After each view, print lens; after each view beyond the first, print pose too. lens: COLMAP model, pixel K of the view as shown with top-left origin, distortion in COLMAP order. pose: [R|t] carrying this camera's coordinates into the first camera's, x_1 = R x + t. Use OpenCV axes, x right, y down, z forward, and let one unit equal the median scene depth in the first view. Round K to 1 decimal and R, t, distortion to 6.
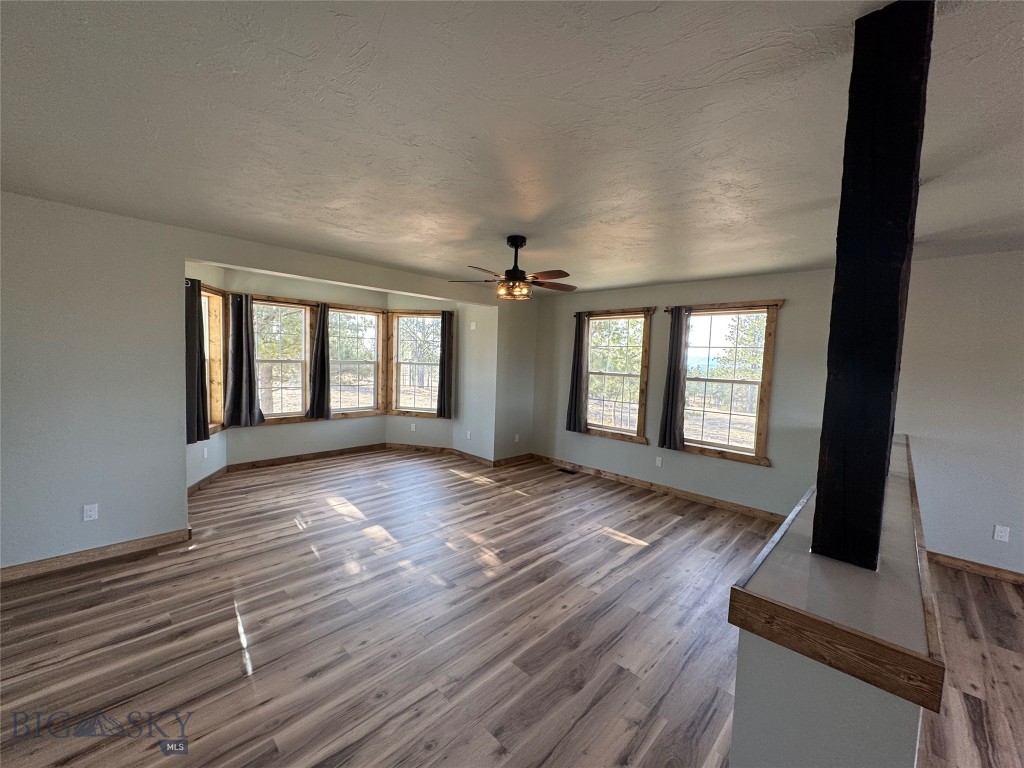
lens RADIAL K [[407.2, 0, 512.8], [0, 407.2, 383.8], [0, 0, 1]] dist [-0.003950, 0.000539]
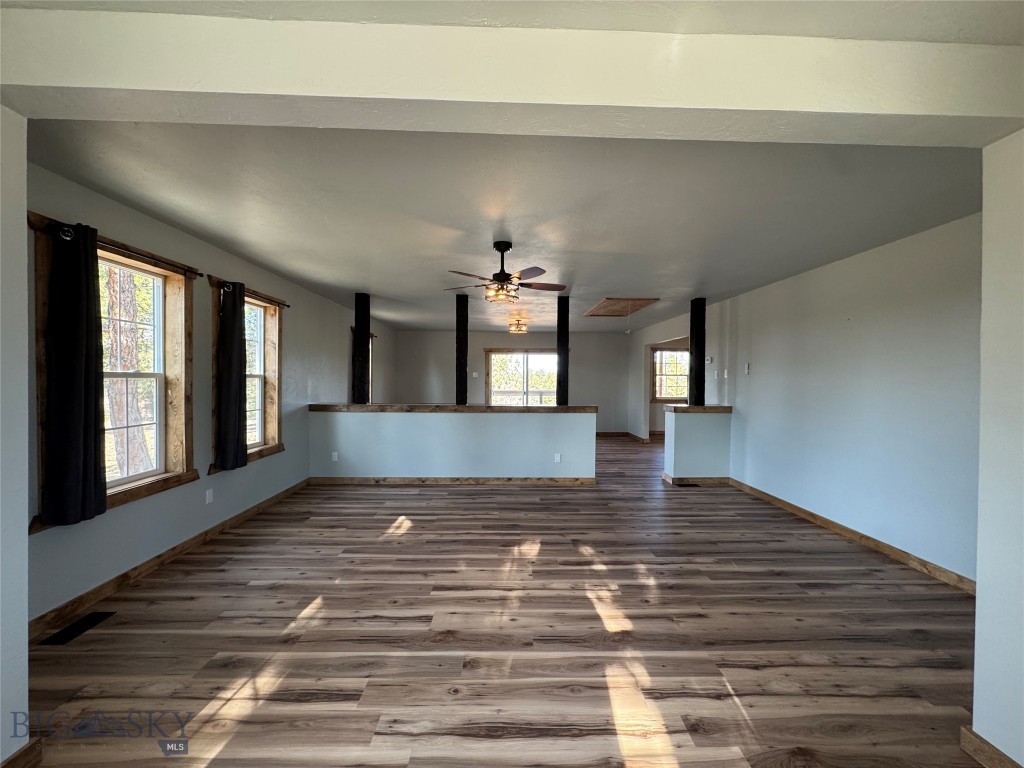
lens RADIAL K [[407.2, 0, 511.2], [0, 407.2, 386.1], [0, 0, 1]] dist [-0.003950, 0.000539]
pose [[-0.709488, -0.056464, 0.702451, -0.504447], [0.008783, 0.995999, 0.088931, -0.055901], [-0.704662, 0.069265, -0.706154, 1.158272]]
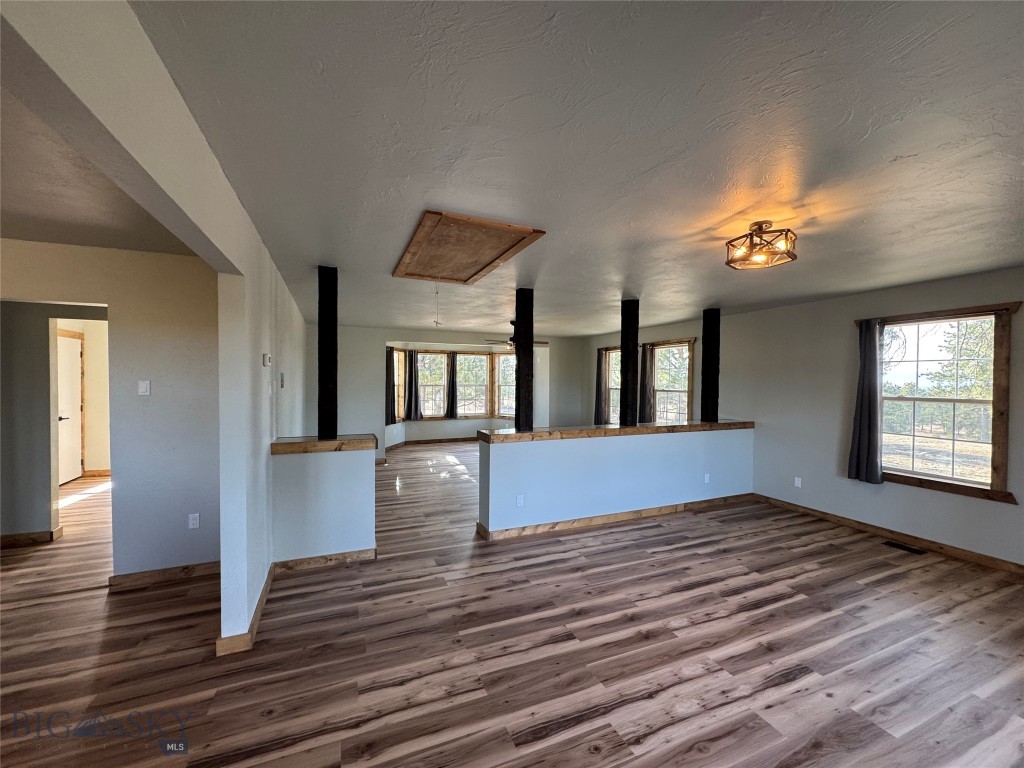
lens RADIAL K [[407.2, 0, 511.3], [0, 407.2, 384.6], [0, 0, 1]] dist [-0.003950, 0.000539]
pose [[0.918460, -0.023268, -0.394828, 0.527715], [-0.000314, 0.998225, -0.059556, 0.055544], [0.395513, 0.054824, 0.916823, -0.578850]]
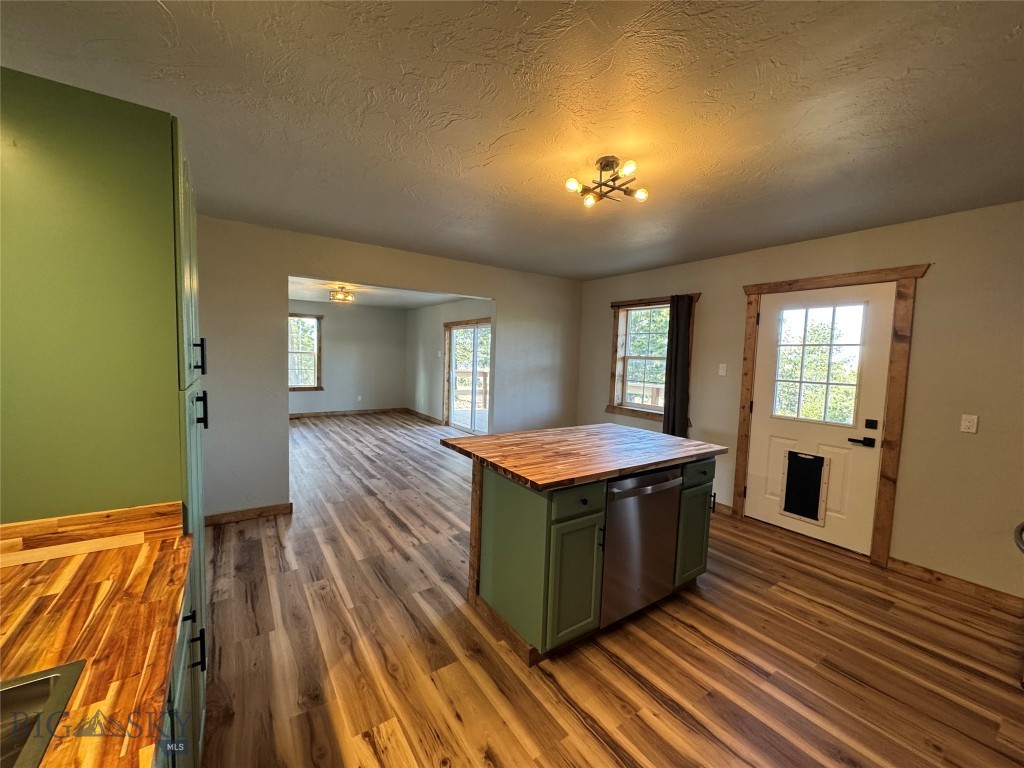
lens RADIAL K [[407.2, 0, 513.2], [0, 407.2, 384.6], [0, 0, 1]] dist [-0.003950, 0.000539]
pose [[0.195271, -0.097656, 0.975875, -0.628754], [0.034352, 0.995101, 0.092706, 0.043888], [-0.980148, 0.015420, 0.197669, -0.832706]]
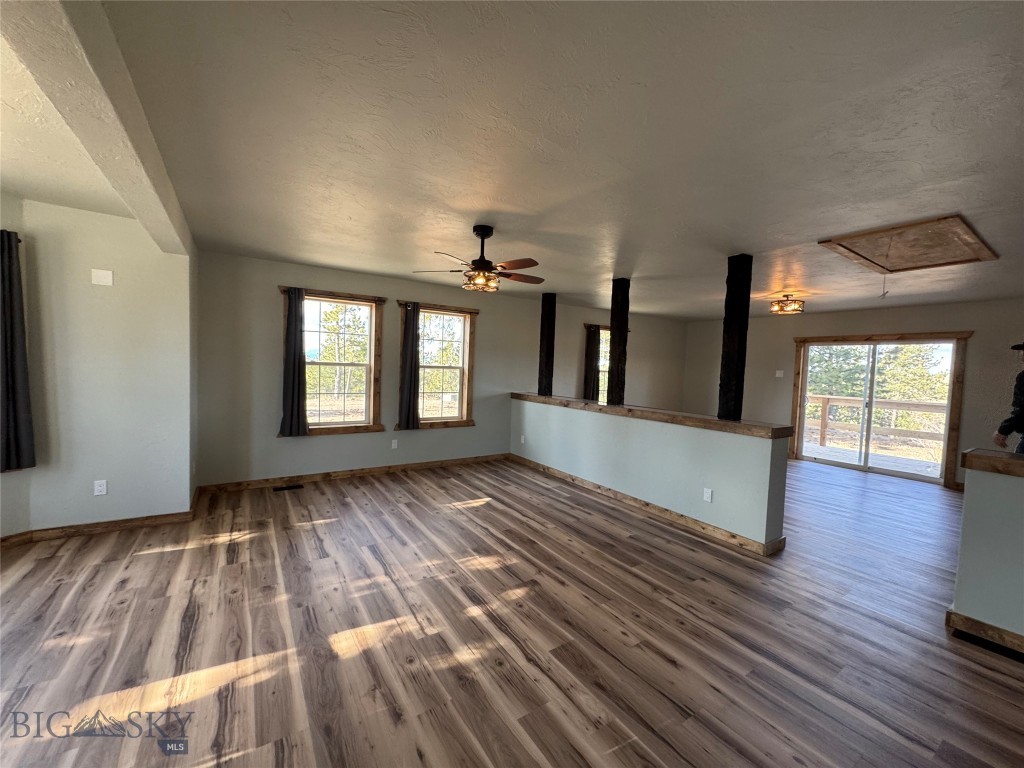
lens RADIAL K [[407.2, 0, 513.6], [0, 407.2, 382.5], [0, 0, 1]] dist [-0.003950, 0.000539]
pose [[0.213939, -0.071076, 0.974258, -0.633308], [0.031868, 0.997326, 0.065761, -0.032798], [-0.976327, 0.016979, 0.215632, 0.477865]]
